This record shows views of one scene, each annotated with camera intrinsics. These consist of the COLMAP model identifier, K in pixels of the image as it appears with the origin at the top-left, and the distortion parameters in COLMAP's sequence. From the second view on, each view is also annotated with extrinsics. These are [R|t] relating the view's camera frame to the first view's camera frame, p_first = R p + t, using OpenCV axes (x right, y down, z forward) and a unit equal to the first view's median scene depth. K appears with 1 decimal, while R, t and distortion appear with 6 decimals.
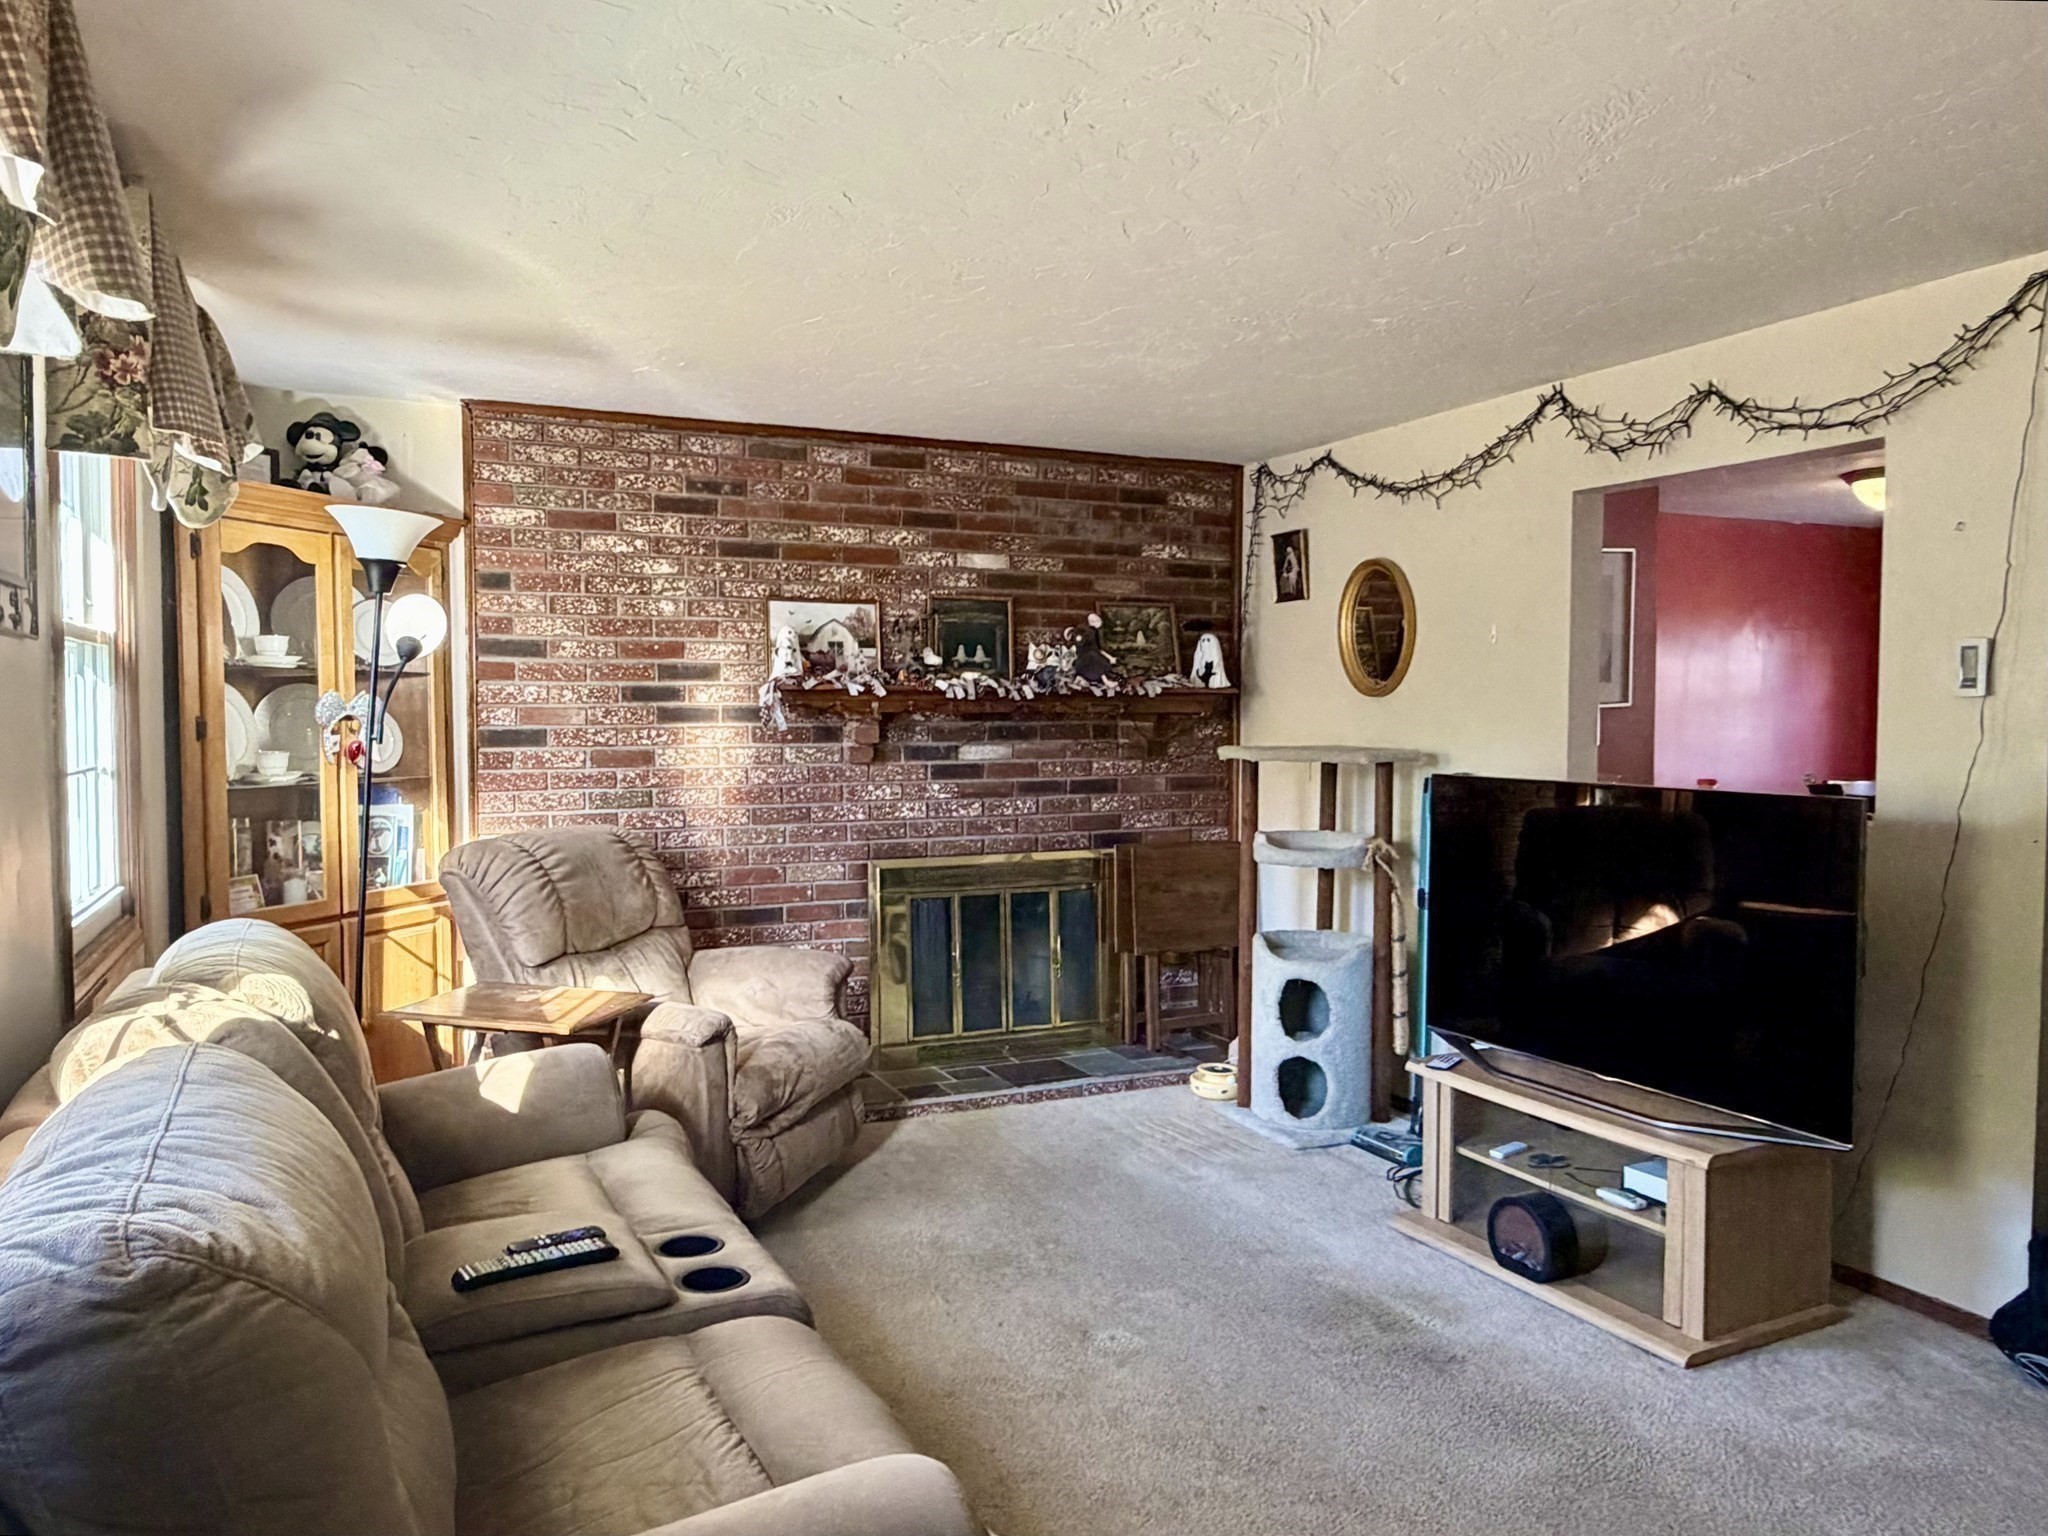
lens RADIAL K [[1372.5, 0, 1022.1], [0, 1372.5, 771.4], [0, 0, 1]] dist [-0.003921, -0.000246]
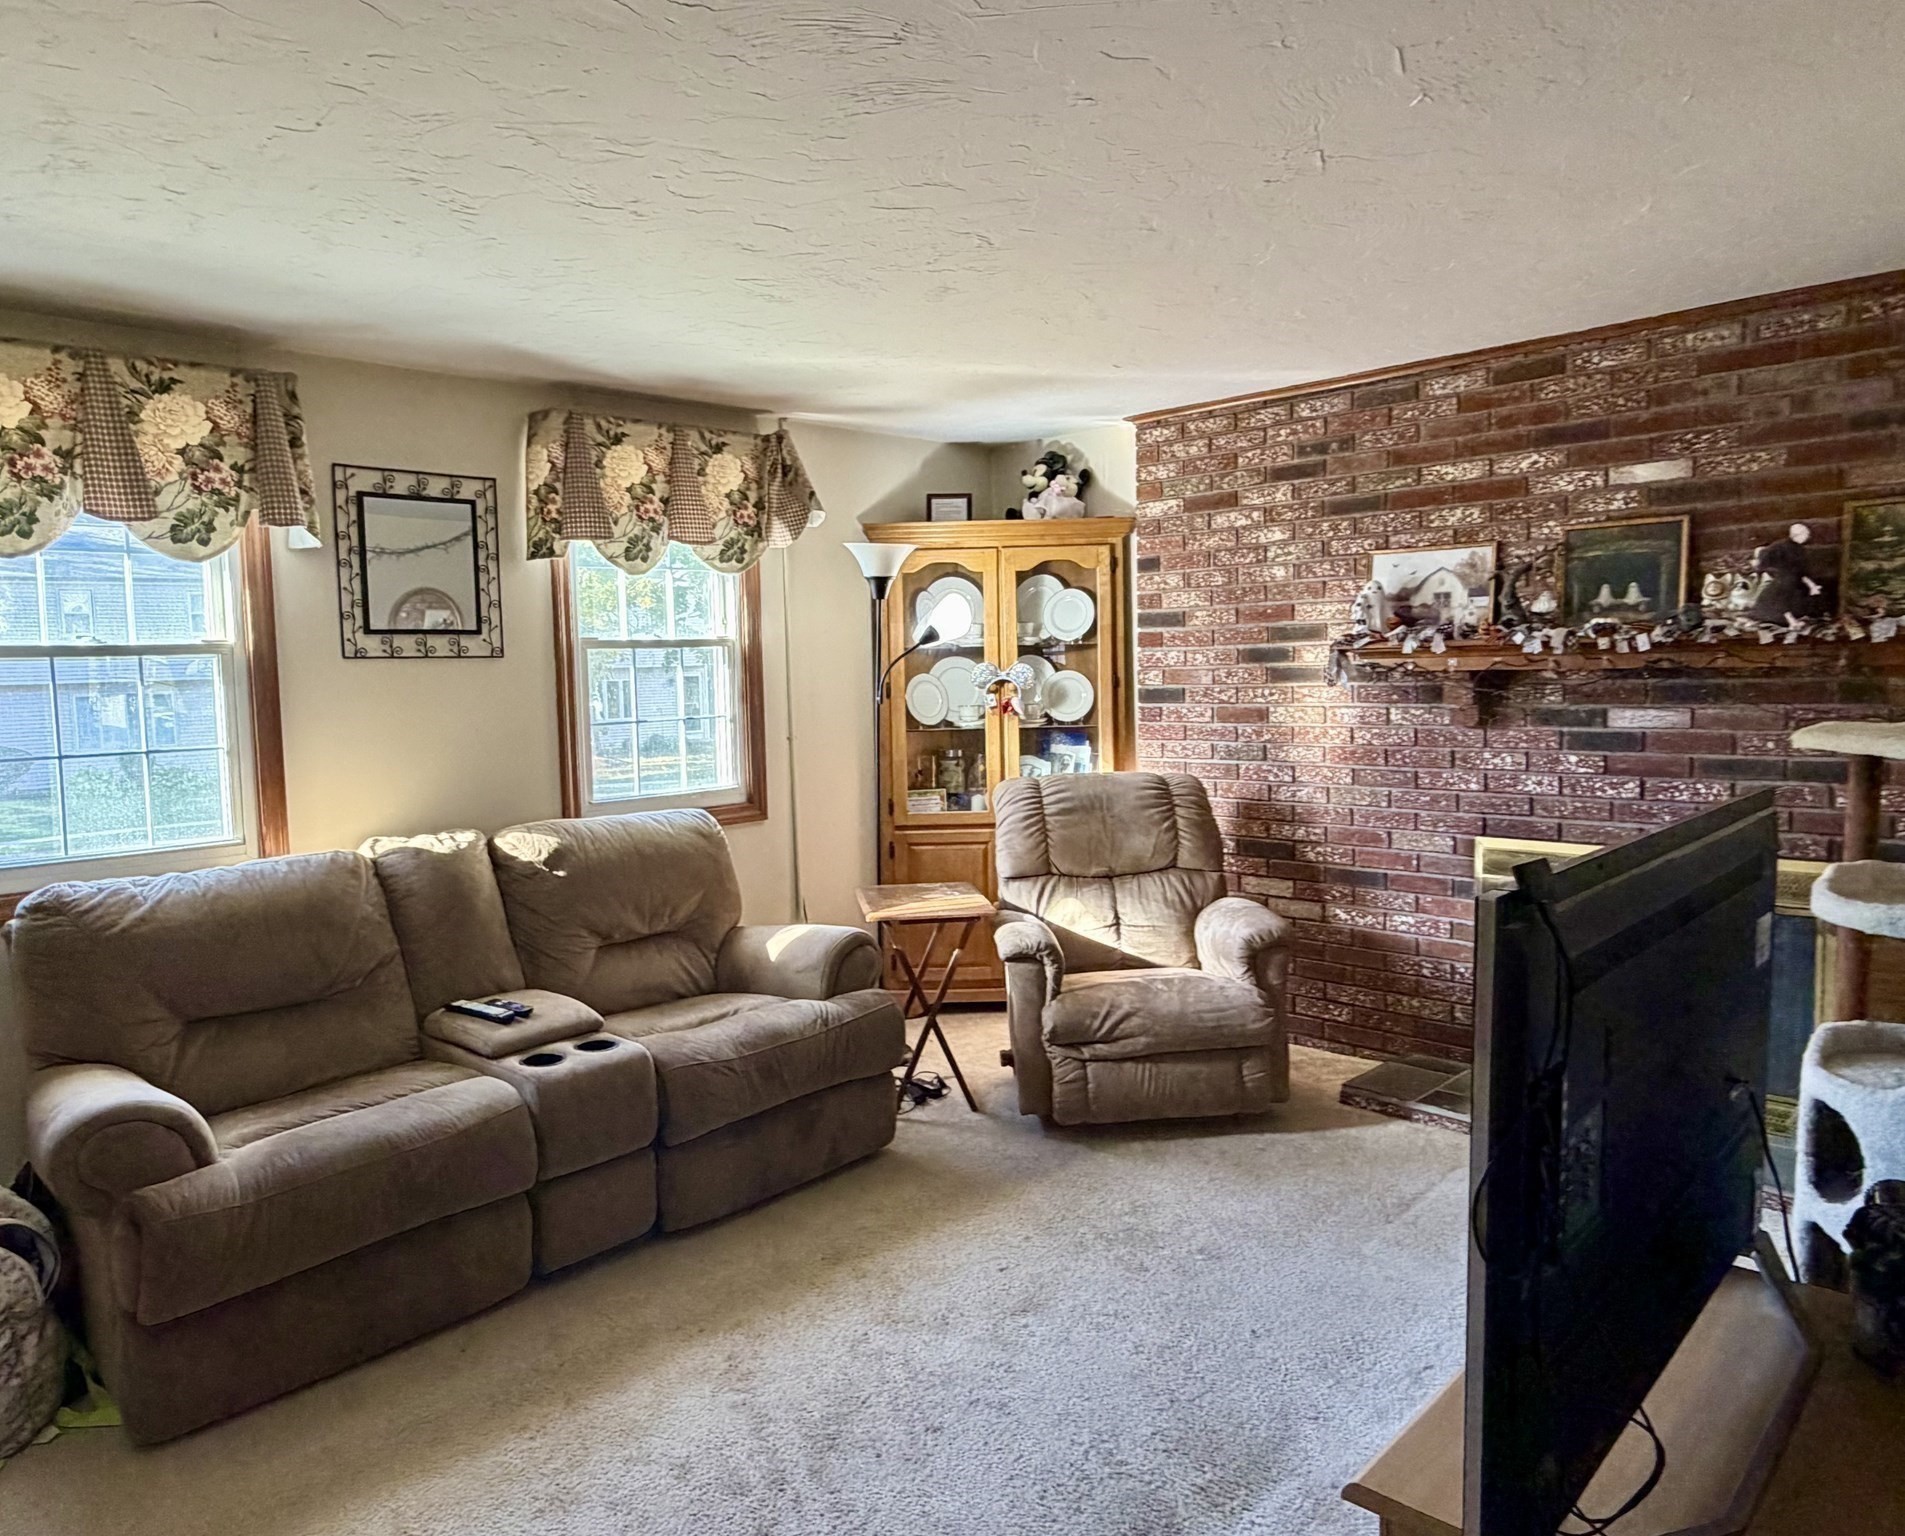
lens RADIAL K [[1290.9, 0, 951.0], [0, 1290.9, 767.8], [0, 0, 1]] dist [-0.007437, 0.002753]
pose [[0.347076, 0.066822, -0.935453, 0.570370], [-0.018049, 0.997750, 0.064575, -0.028488], [0.937663, -0.005529, 0.347501, 0.406040]]
